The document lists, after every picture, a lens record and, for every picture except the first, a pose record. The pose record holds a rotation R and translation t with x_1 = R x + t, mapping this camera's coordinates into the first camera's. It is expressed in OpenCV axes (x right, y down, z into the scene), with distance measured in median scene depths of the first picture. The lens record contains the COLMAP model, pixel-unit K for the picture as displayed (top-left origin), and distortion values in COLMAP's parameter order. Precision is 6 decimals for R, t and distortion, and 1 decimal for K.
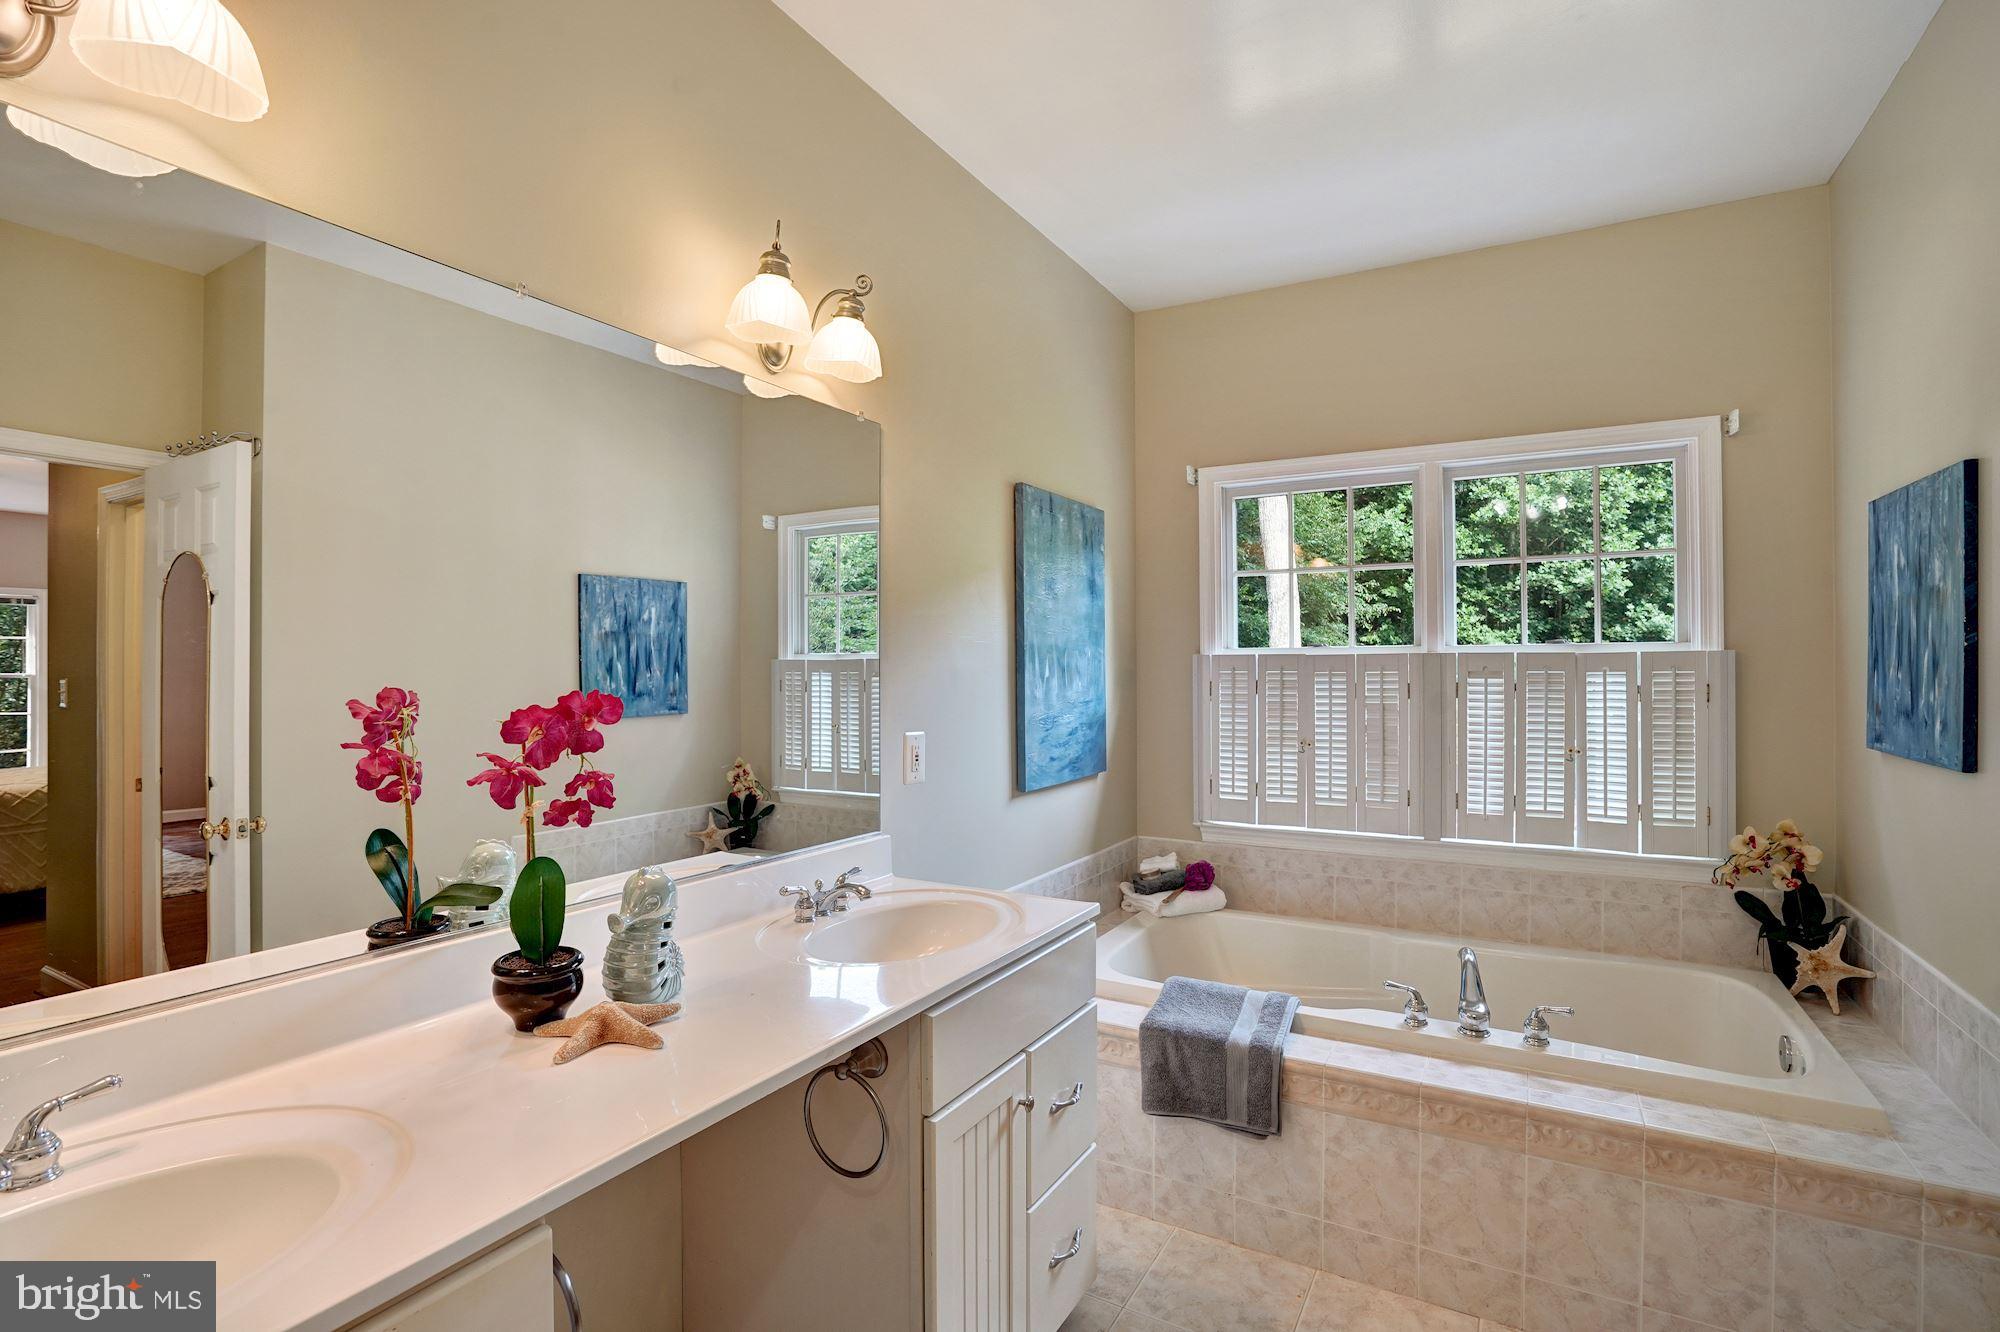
lens RADIAL K [[914.6, 0, 995.3], [0, 914.6, 645.5], [0, 0, 1]] dist [-0.055539, 0.000107]
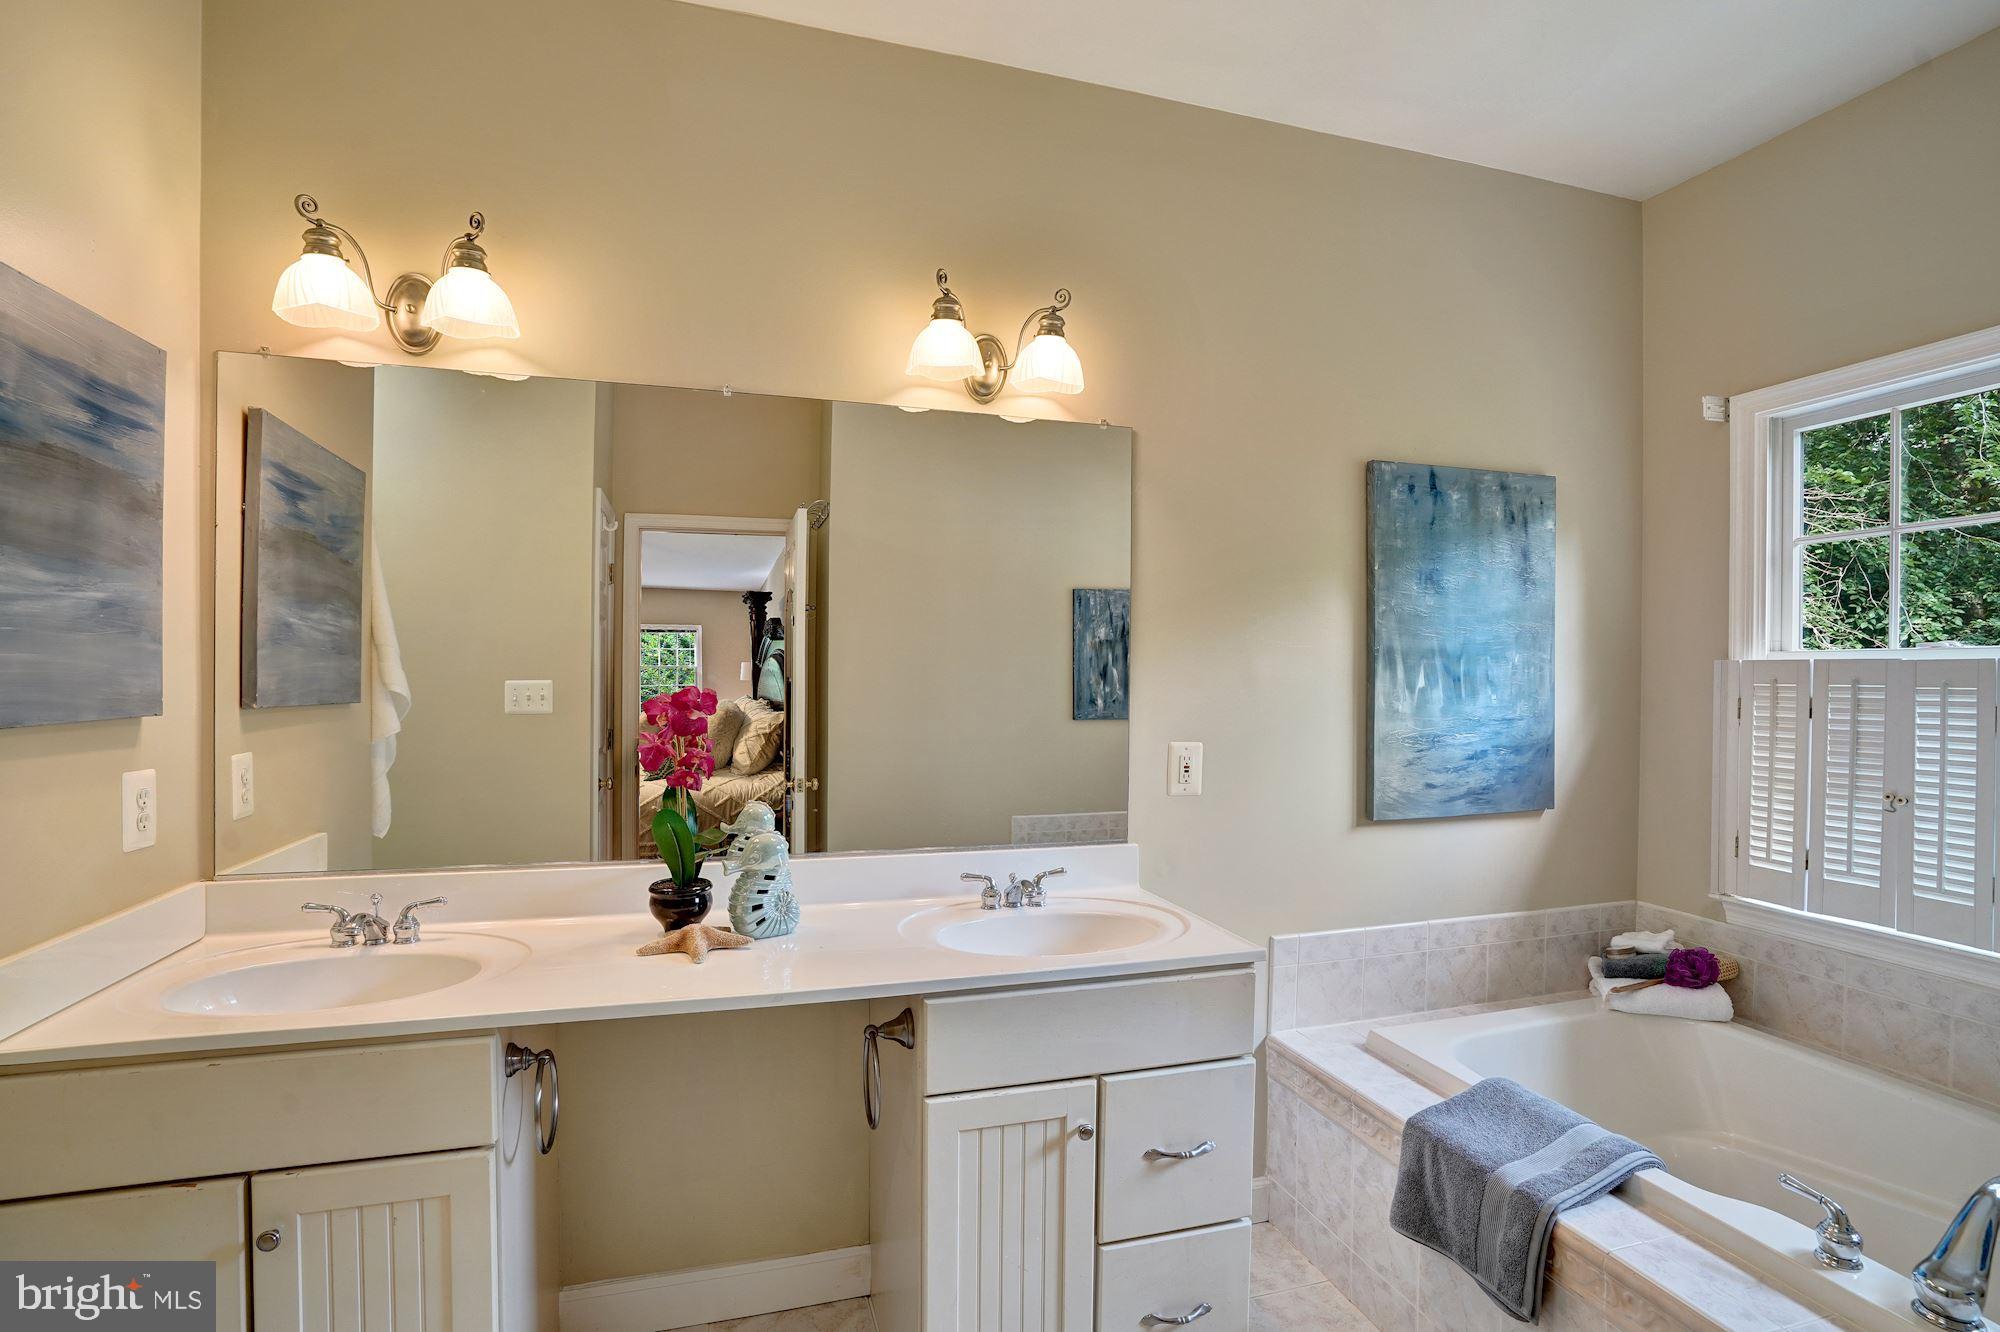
lens RADIAL K [[927.4, 0, 1004.9], [0, 927.4, 661.3], [0, 0, 1]] dist [-0.057470, 0.022211]
pose [[0.742802, -0.001304, -0.669510, 0.323151], [0.008683, 0.999933, 0.007686, 0.000766], [0.669455, -0.011523, 0.742763, 0.118676]]
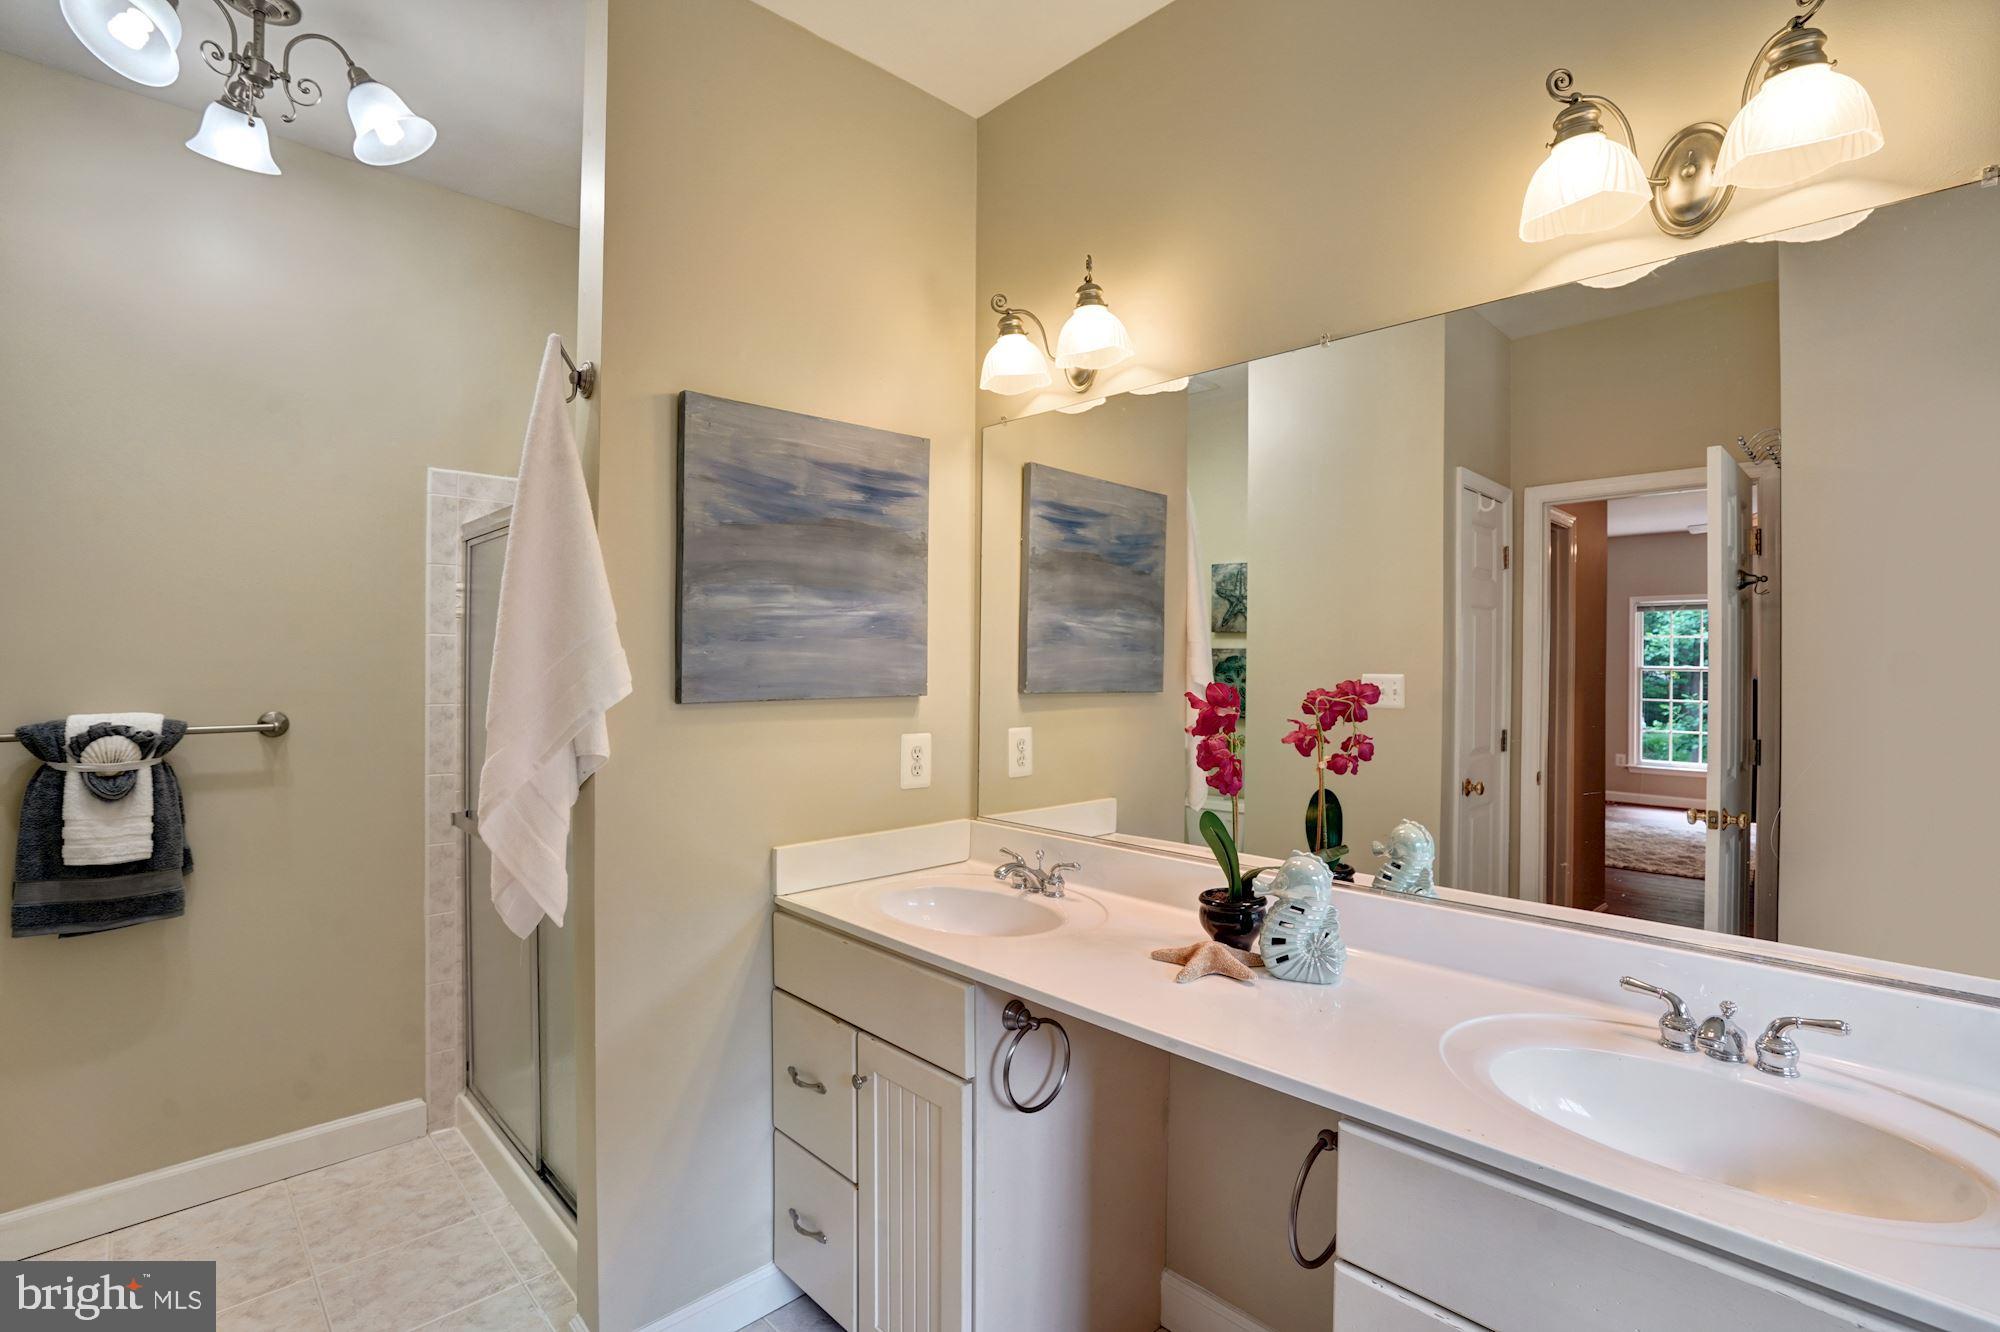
lens RADIAL K [[931.2, 0, 1000.0], [0, 931.2, 641.1], [0, 0, 1]] dist [-0.056392, 0.023252]
pose [[-0.248445, -0.020609, -0.968427, 0.336448], [0.019050, 0.999476, -0.026157, 0.008205], [0.968459, -0.024947, -0.247922, 0.414004]]
